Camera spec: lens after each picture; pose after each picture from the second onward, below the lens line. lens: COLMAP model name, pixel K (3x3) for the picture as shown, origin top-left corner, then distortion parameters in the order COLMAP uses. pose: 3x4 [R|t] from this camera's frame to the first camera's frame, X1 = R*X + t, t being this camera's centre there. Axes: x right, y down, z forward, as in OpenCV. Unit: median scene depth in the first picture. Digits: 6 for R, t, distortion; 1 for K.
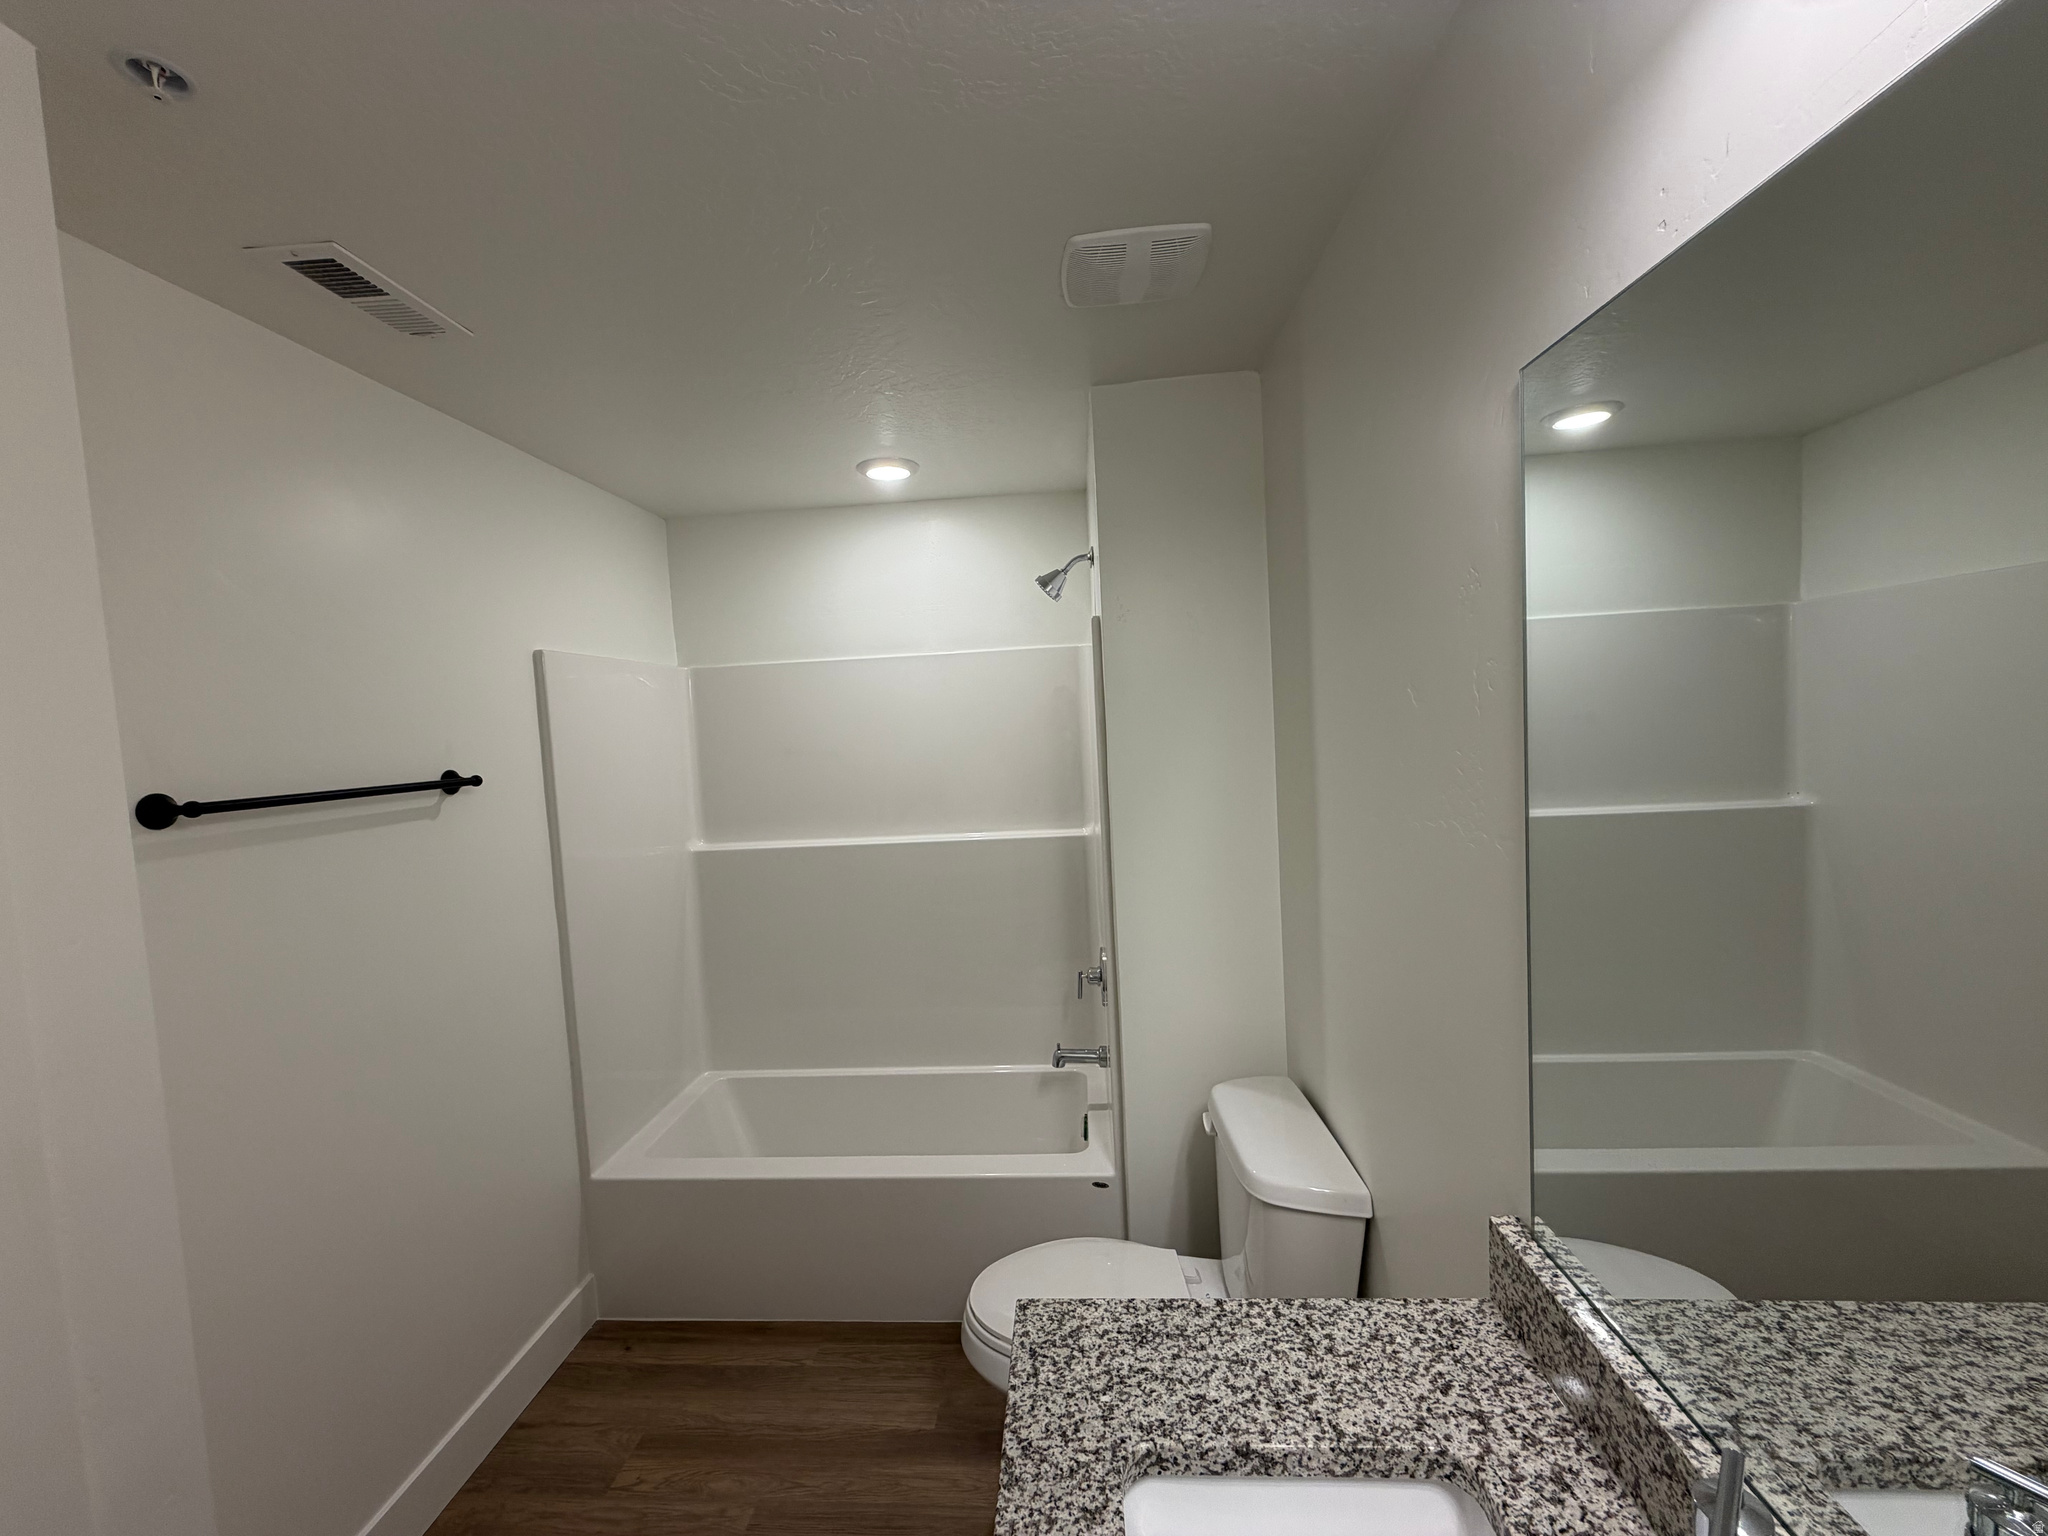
lens RADIAL K [[815.0, 0, 1016.3], [0, 815.0, 768.0], [0, 0, 1]] dist [-0.000515, -0.000452]
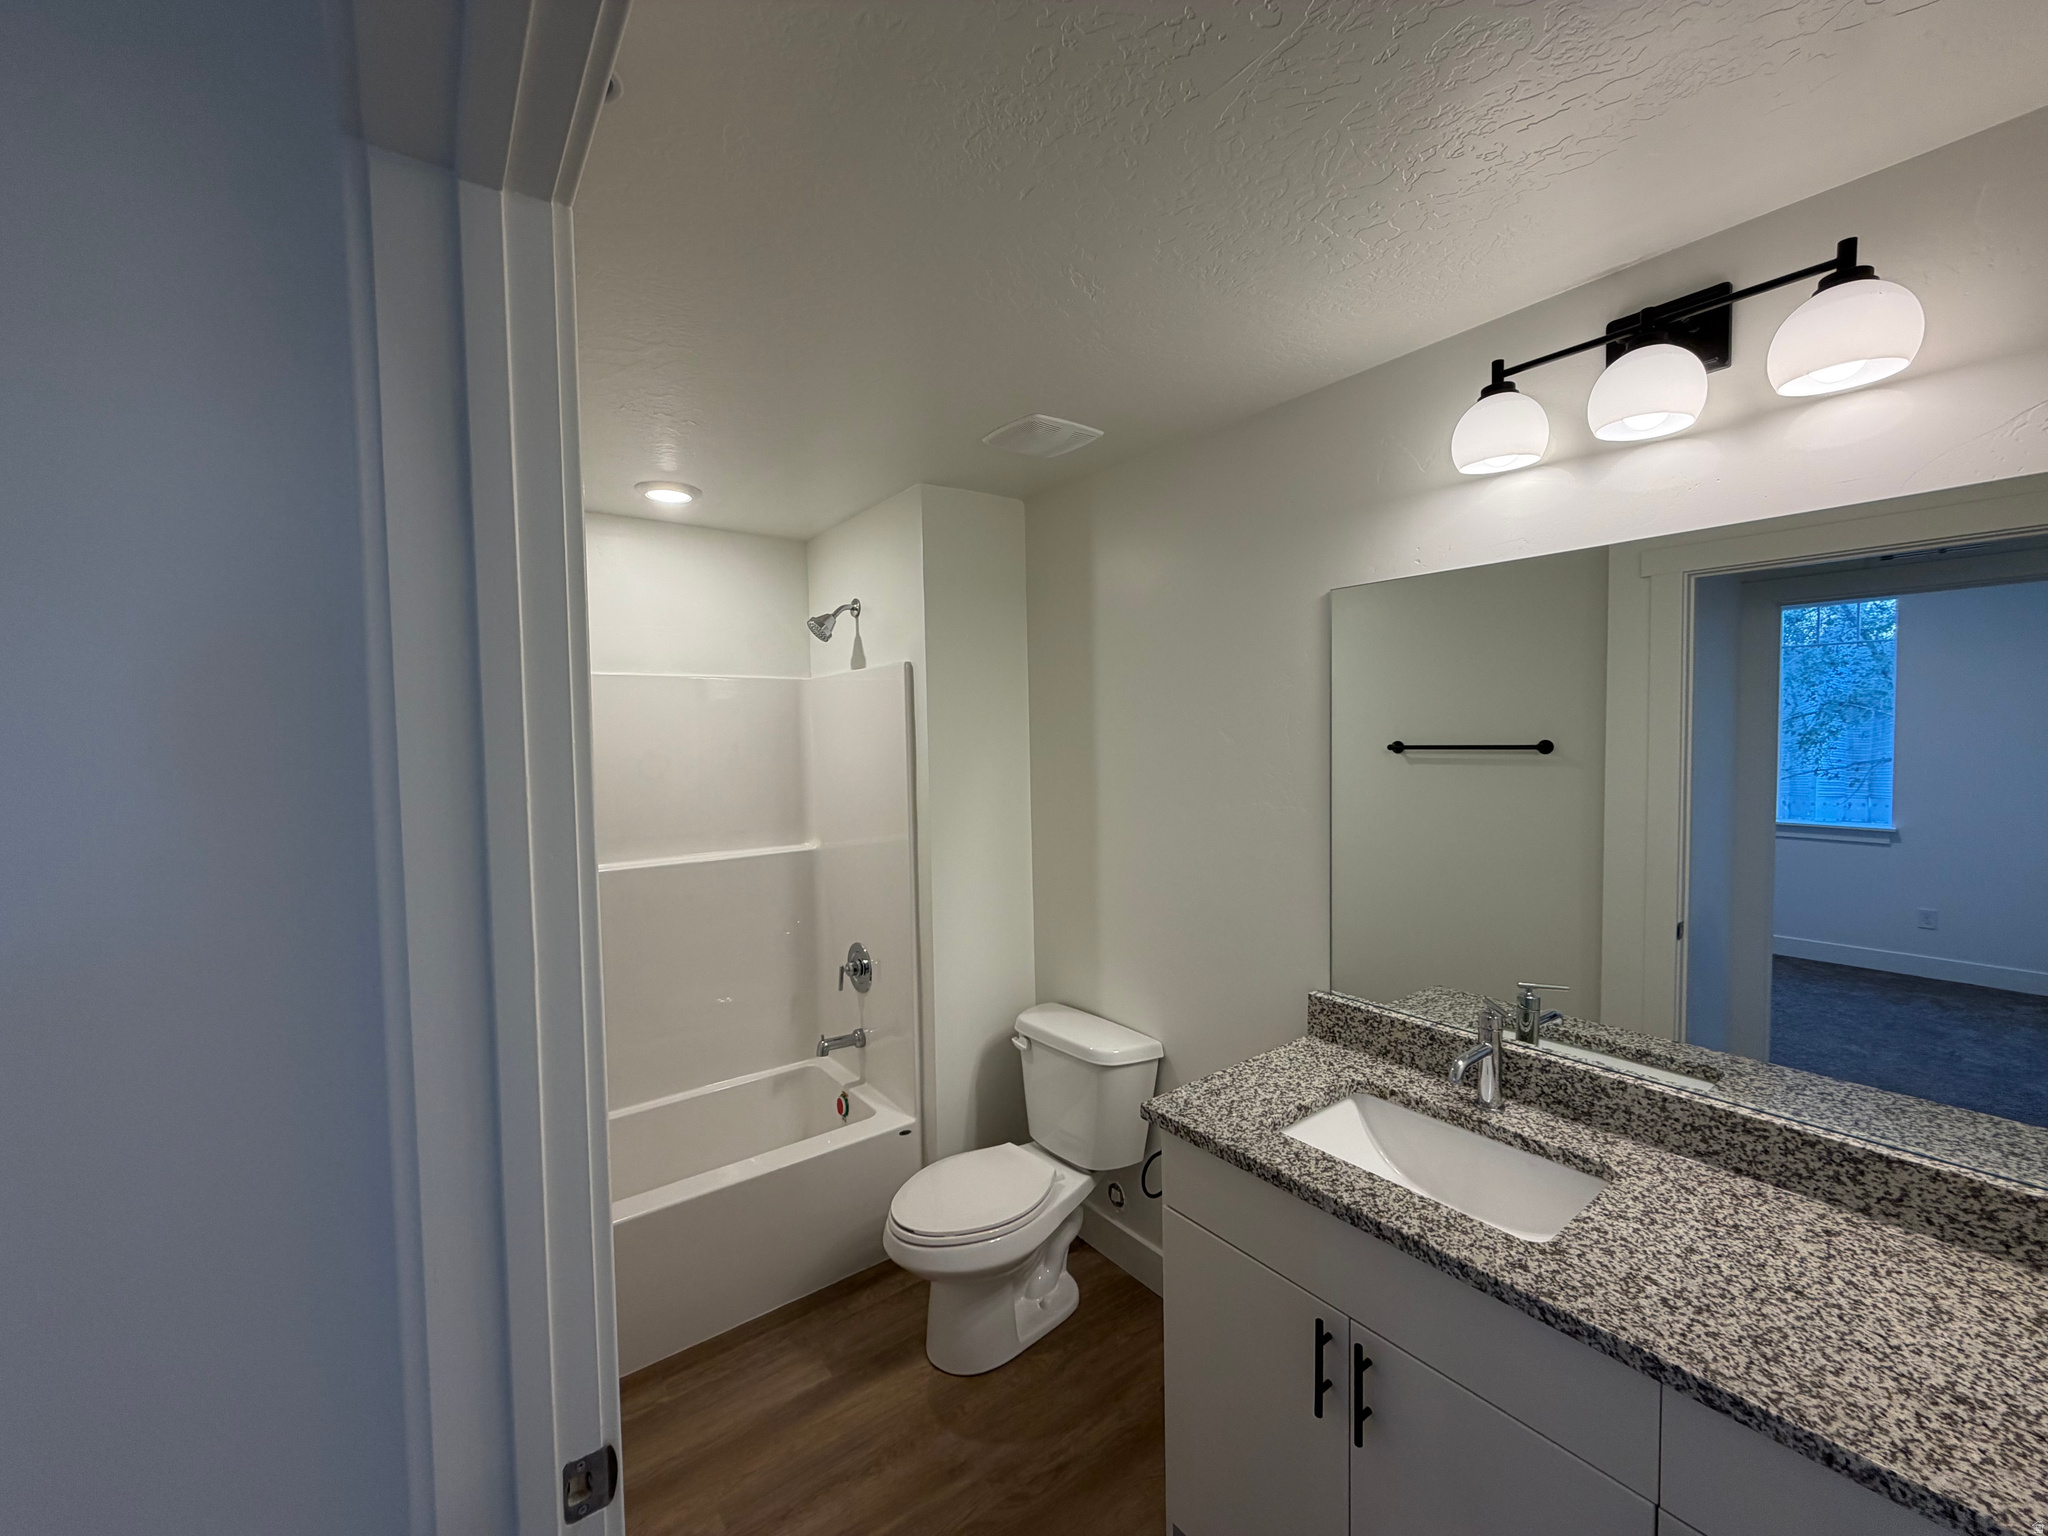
lens RADIAL K [[815.0, 0, 1016.3], [0, 815.0, 768.0], [0, 0, 1]] dist [-0.000515, -0.000452]
pose [[0.756670, 0.006657, 0.653763, -0.645866], [0.020332, 0.999225, -0.033708, 0.022701], [-0.653481, 0.038798, 0.755948, -0.039277]]
